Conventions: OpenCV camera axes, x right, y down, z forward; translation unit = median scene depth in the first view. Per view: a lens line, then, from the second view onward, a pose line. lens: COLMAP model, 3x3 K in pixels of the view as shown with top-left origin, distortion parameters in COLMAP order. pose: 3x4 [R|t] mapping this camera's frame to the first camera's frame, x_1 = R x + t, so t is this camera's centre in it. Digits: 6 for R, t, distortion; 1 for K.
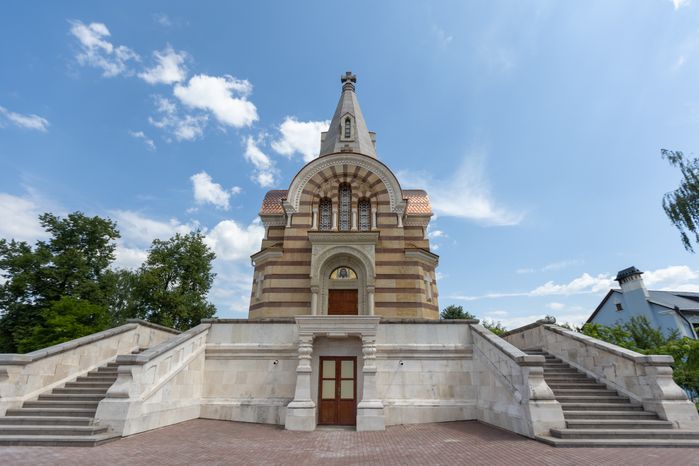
lens RADIAL K [[328.4, 0, 339.0], [0, 328.4, 243.7], [0, 0, 1]] dist [-0.001957, -0.001360]
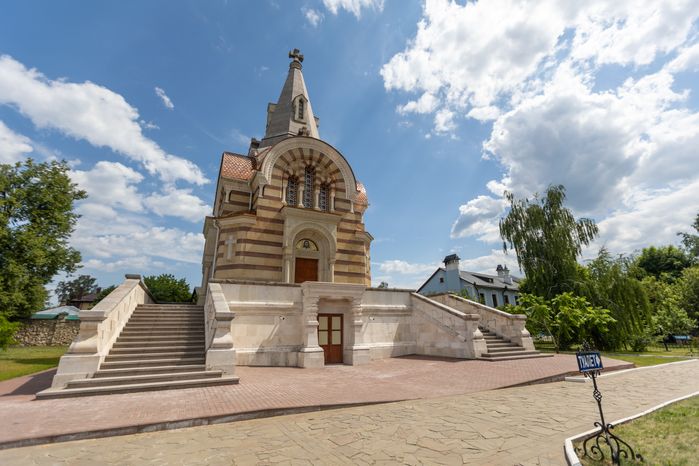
lens RADIAL K [[310.6, 0, 347.2], [0, 310.6, 239.4], [0, 0, 1]] dist [-0.009569, 0.001455]
pose [[0.890578, 0.111506, 0.440951, -0.371473], [-0.156303, 0.985469, 0.066481, -0.027806], [-0.427130, -0.128129, 0.895066, -0.066330]]
